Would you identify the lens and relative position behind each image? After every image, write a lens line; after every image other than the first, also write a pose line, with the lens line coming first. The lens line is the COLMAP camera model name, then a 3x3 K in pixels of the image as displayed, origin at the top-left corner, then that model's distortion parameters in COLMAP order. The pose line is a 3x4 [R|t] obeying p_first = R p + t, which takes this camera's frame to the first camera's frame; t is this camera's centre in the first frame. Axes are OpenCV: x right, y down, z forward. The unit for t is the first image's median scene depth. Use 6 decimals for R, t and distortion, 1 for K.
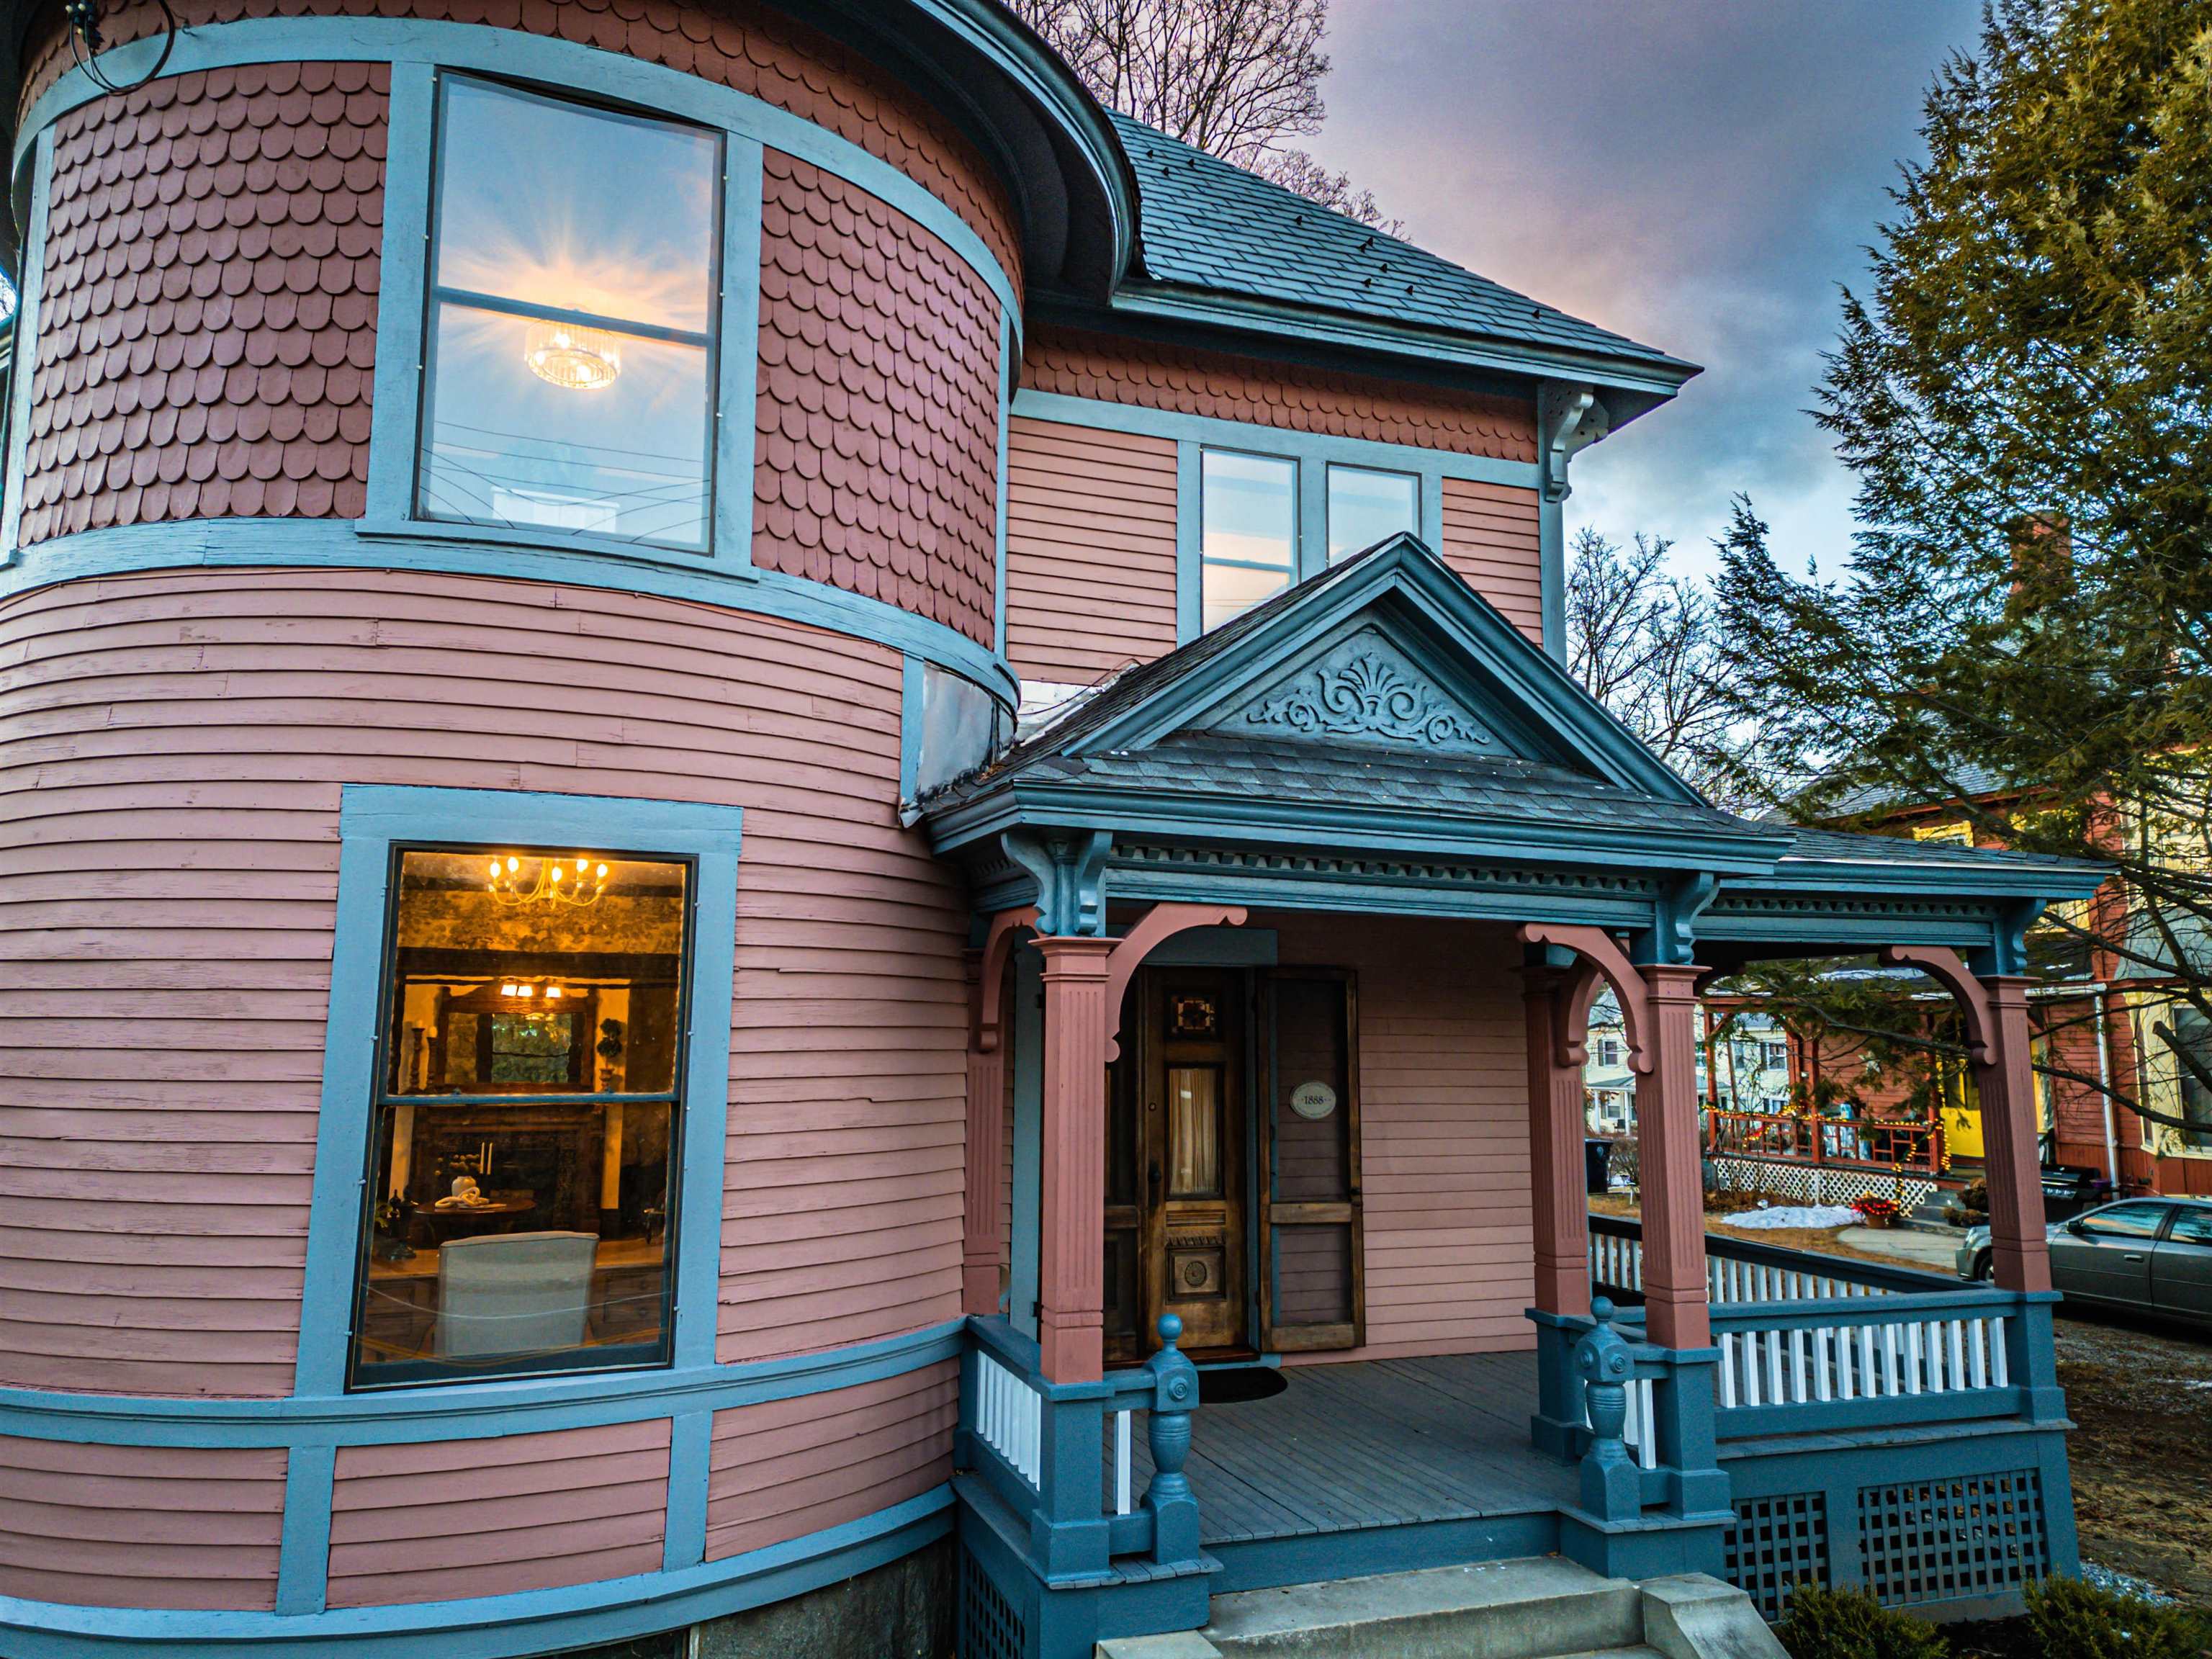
lens RADIAL K [[1553.8, 0, 1103.4], [0, 1553.8, 840.5], [0, 0, 1]] dist [0.088816, -0.053165]
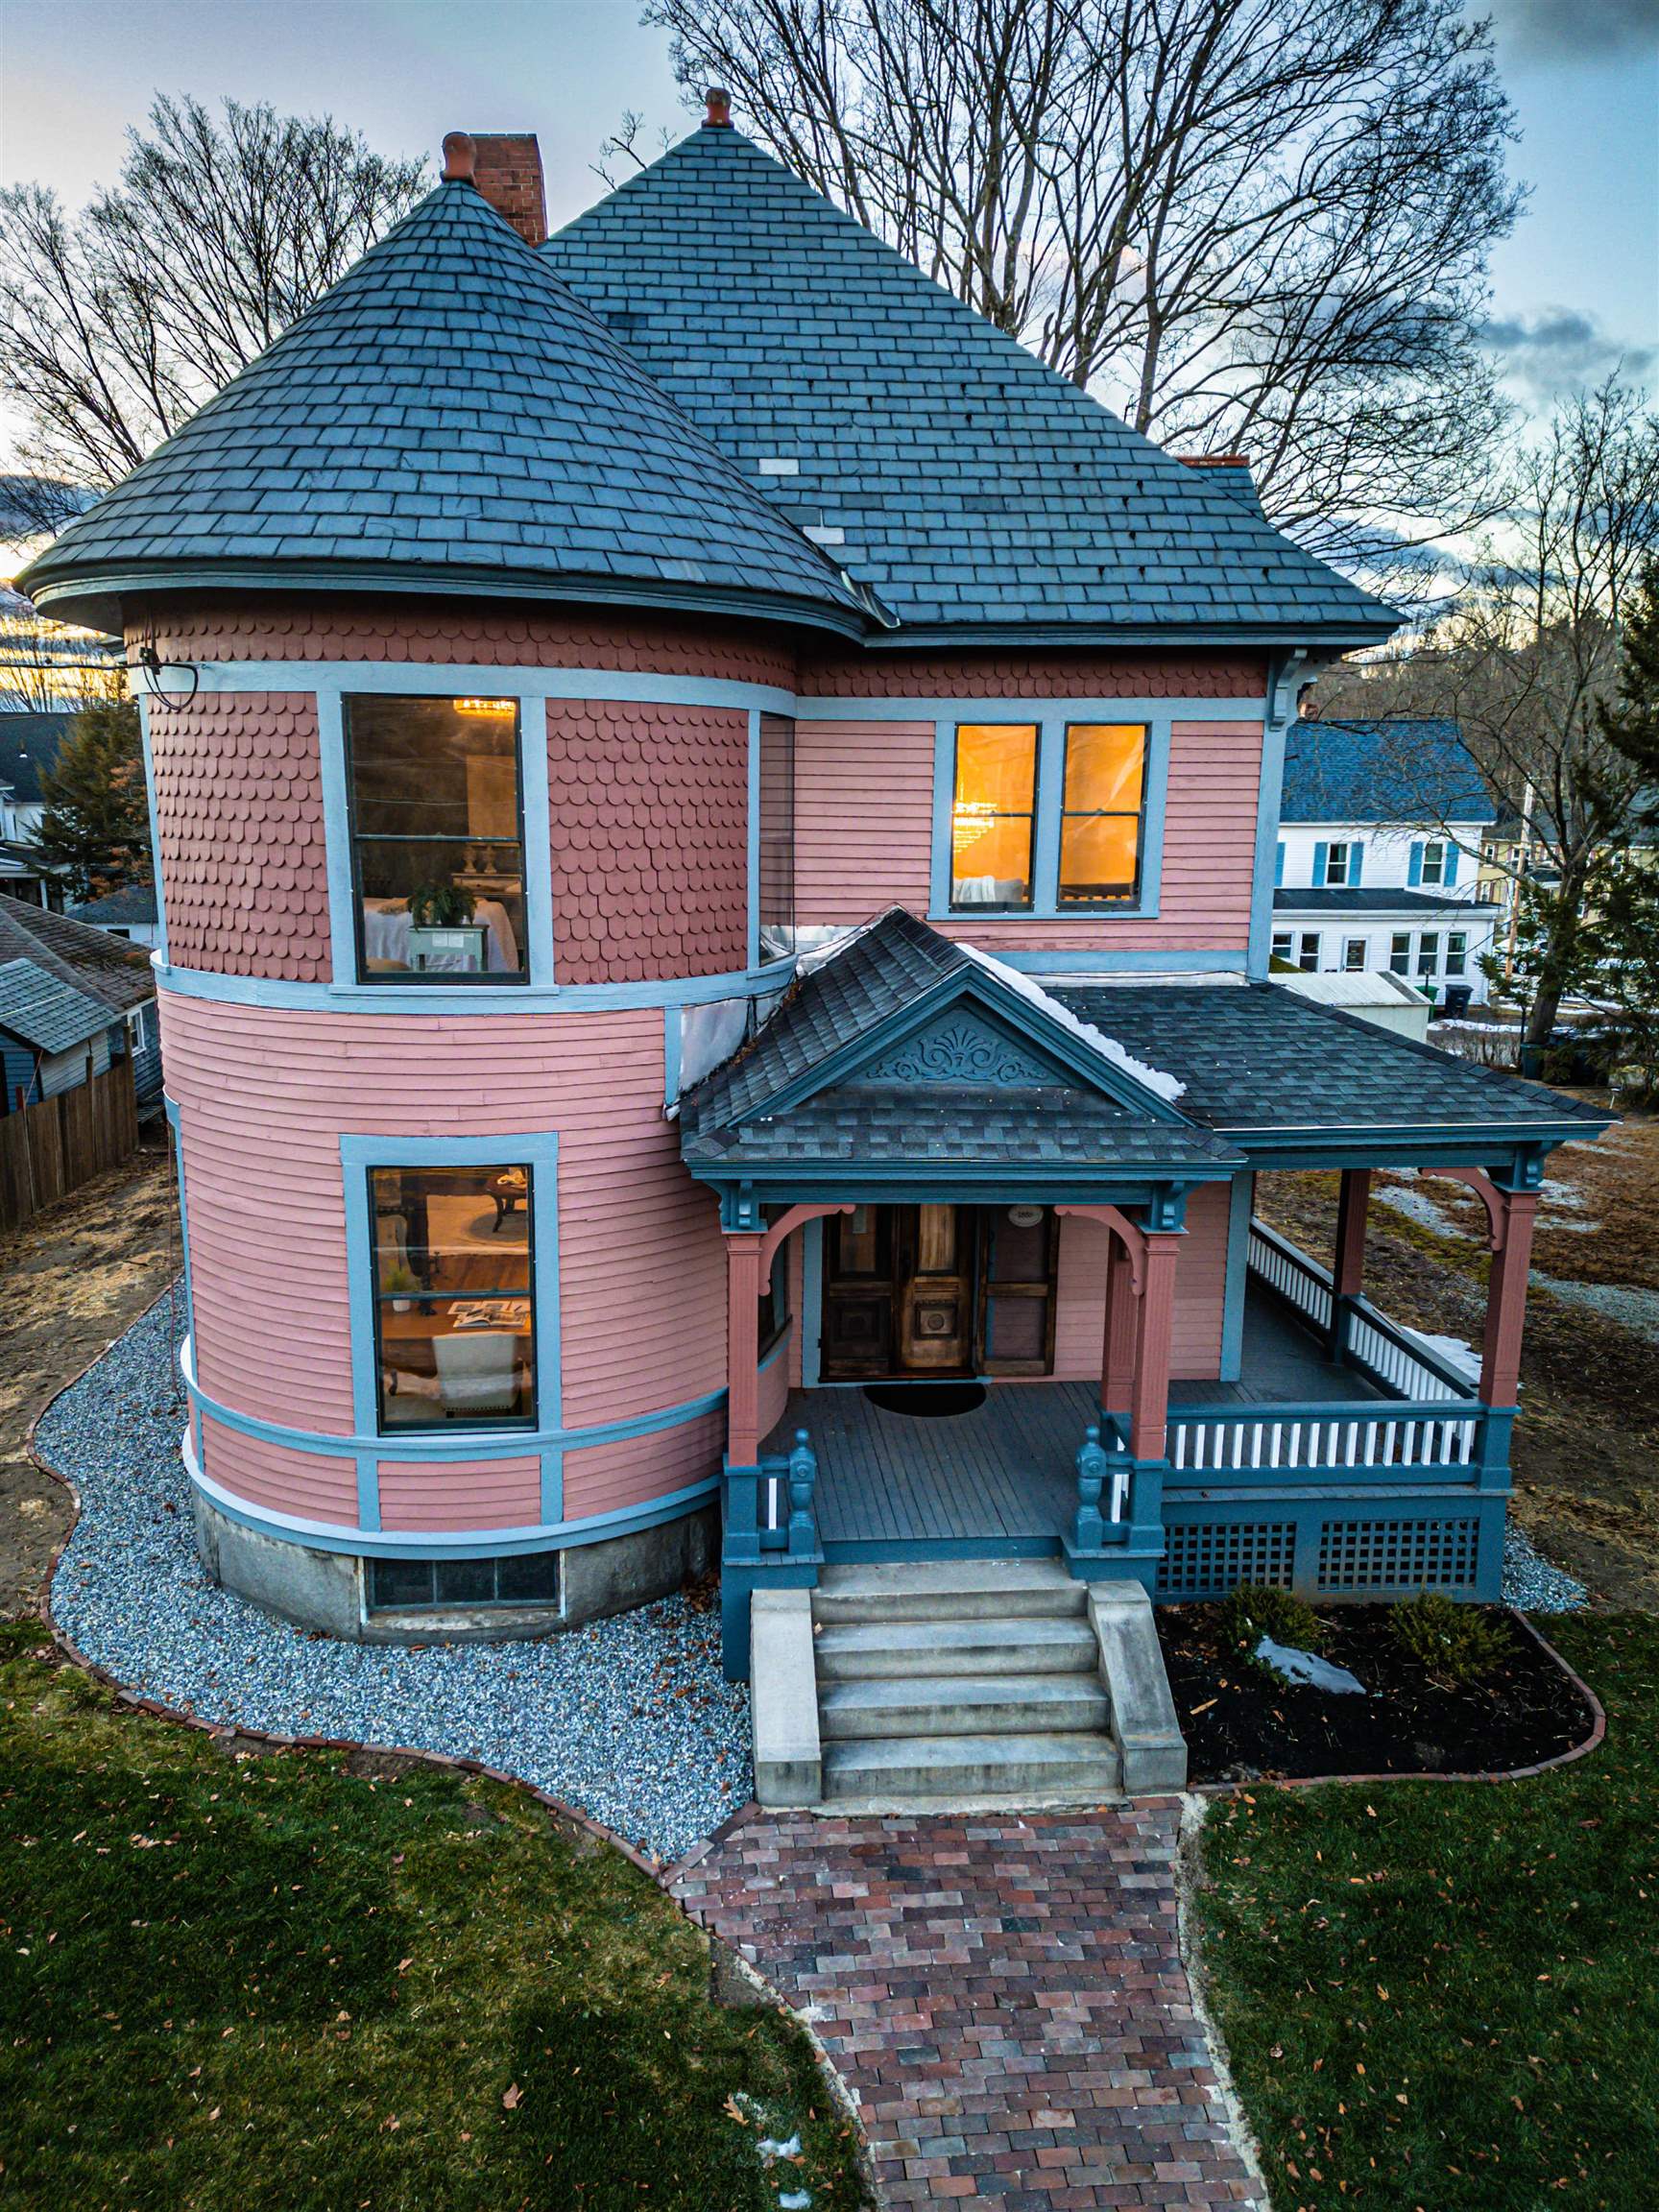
lens RADIAL K [[1553.8, 0, 829.3], [0, 1553.8, 1120.6], [0, 0, 1]] dist [0.088816, -0.053165]
pose [[0.965080, 0.060761, -0.254812, 0.473763], [0.027958, 0.943280, 0.330818, -0.573495], [0.260460, -0.326390, 0.908642, -0.441557]]
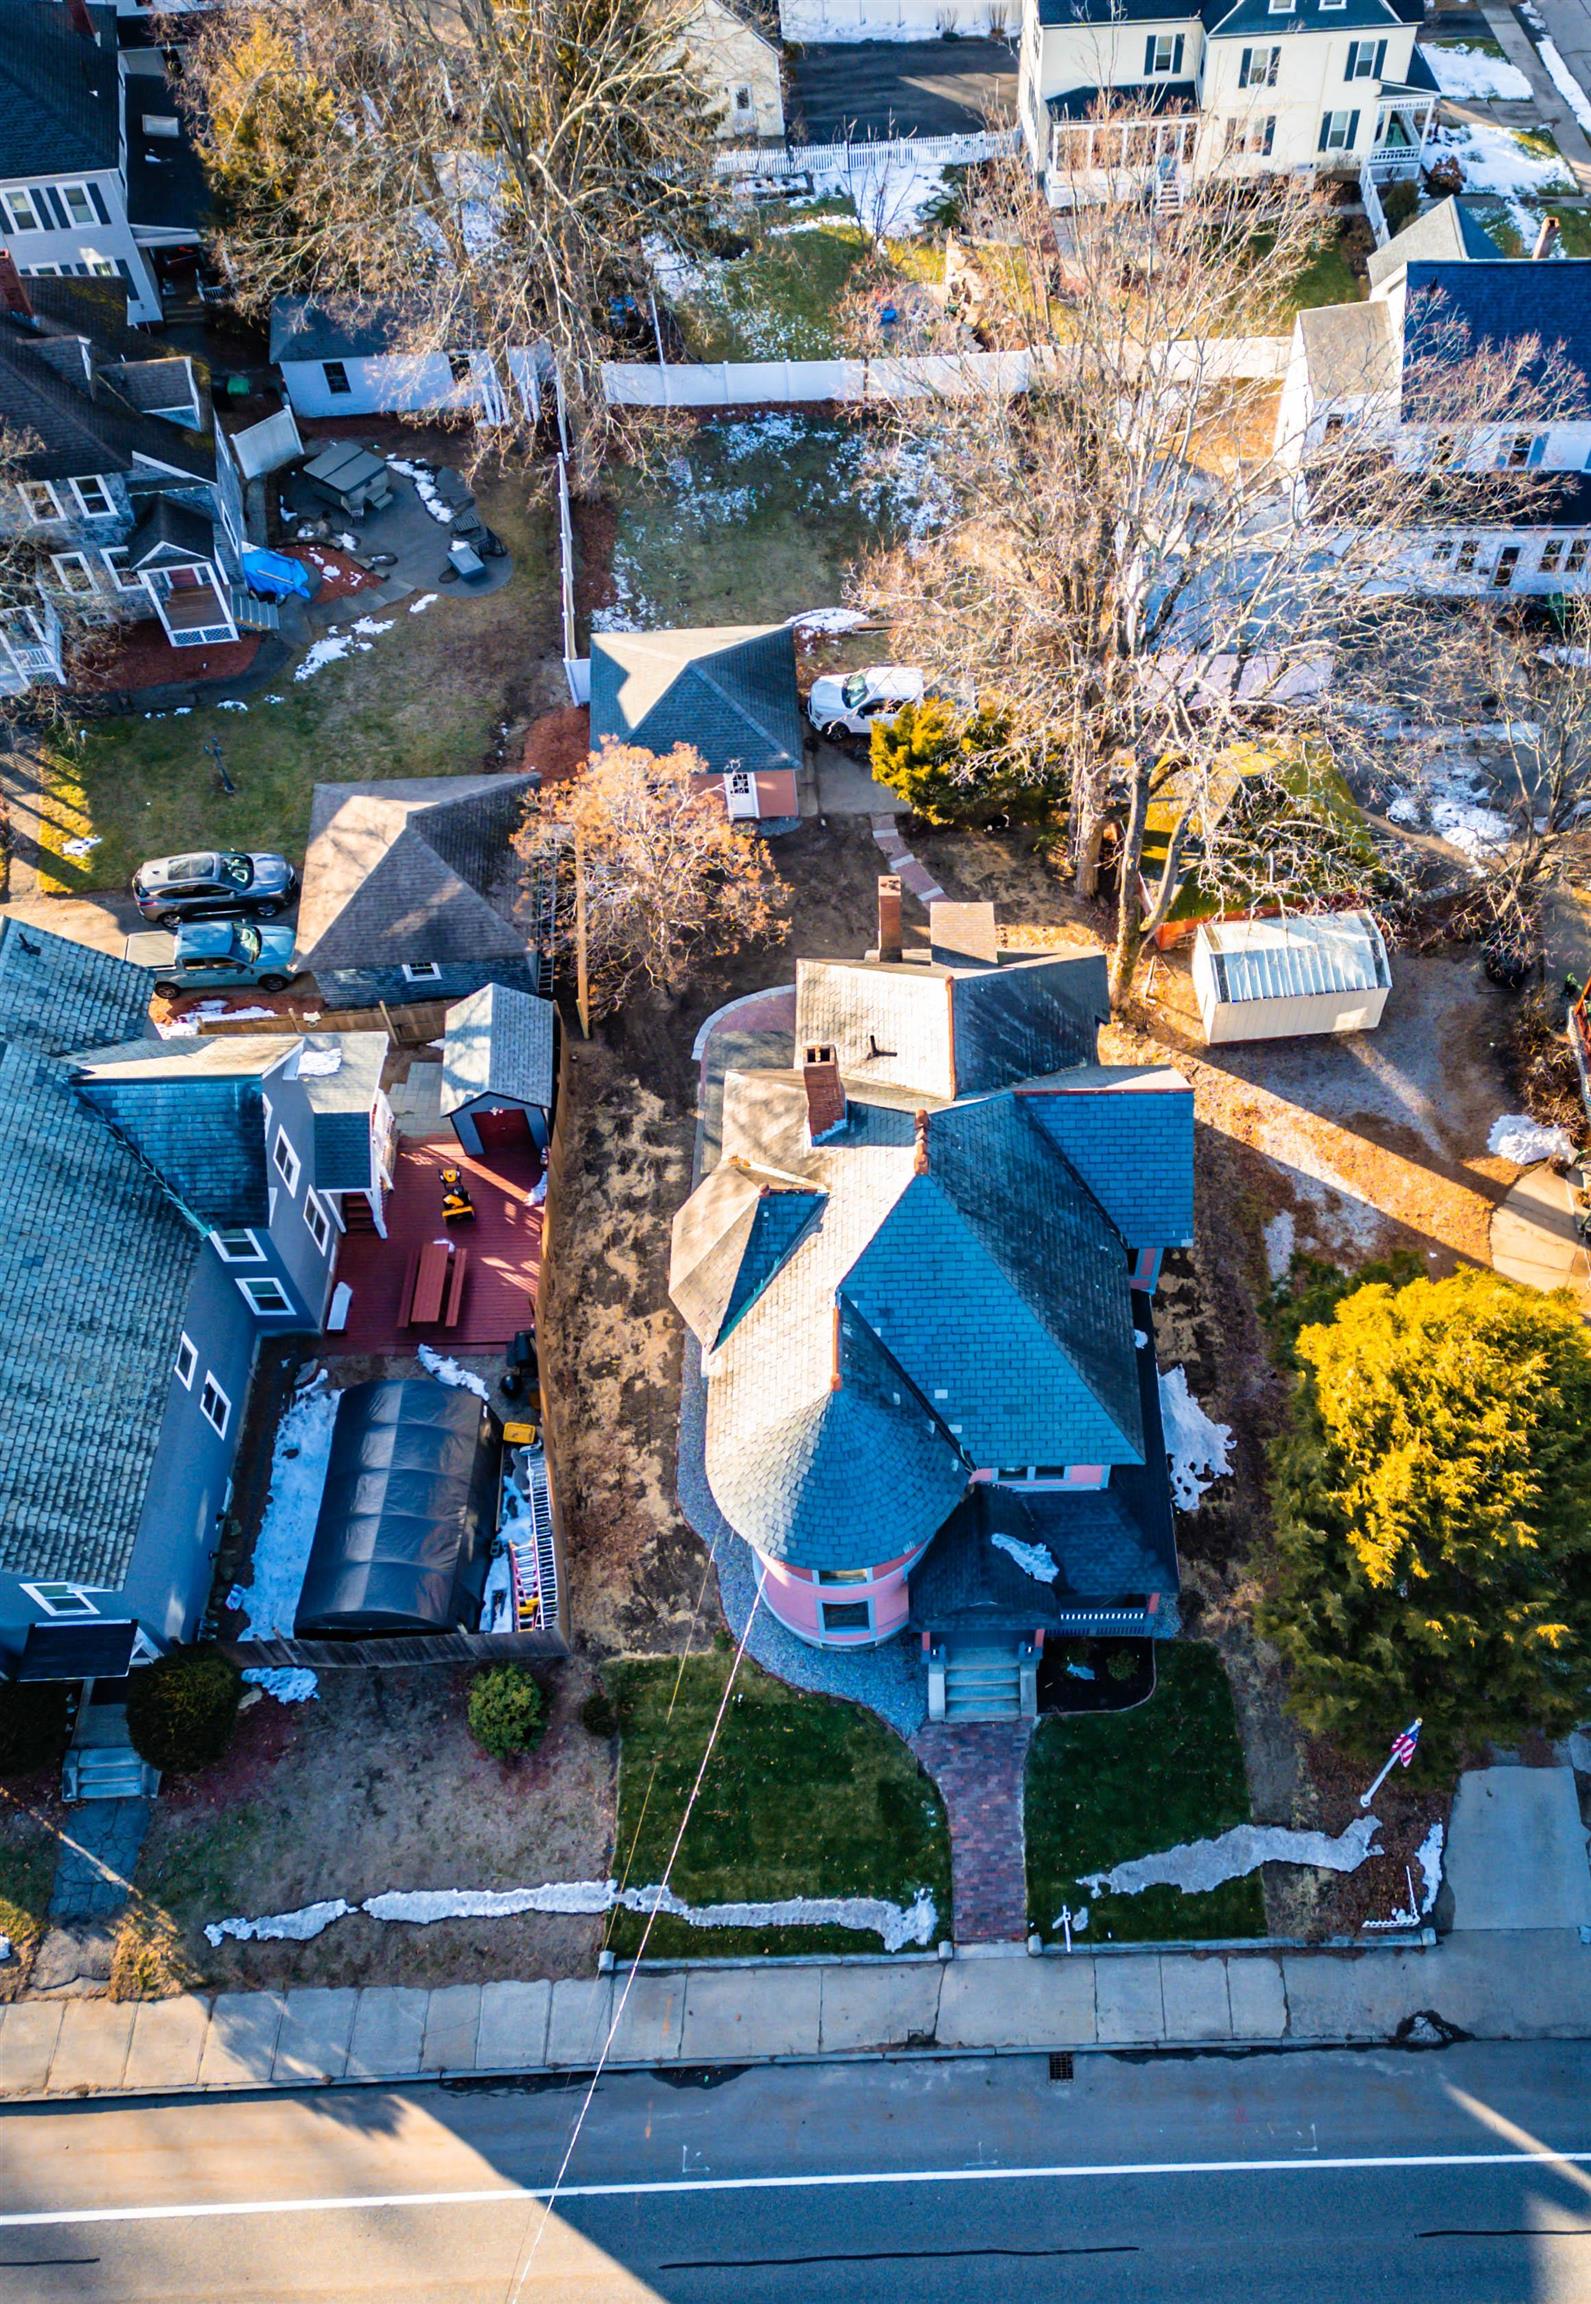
lens RADIAL K [[1917.2, 0, 1019.9], [0, 1917.2, 1208.7], [0, 0, 1]] dist [0.104099, -0.088378]
pose [[0.951911, 0.269247, -0.146188, 0.976739], [0.017303, 0.429146, 0.903070, -7.231689], [0.305885, -0.862172, 0.403850, -0.526239]]
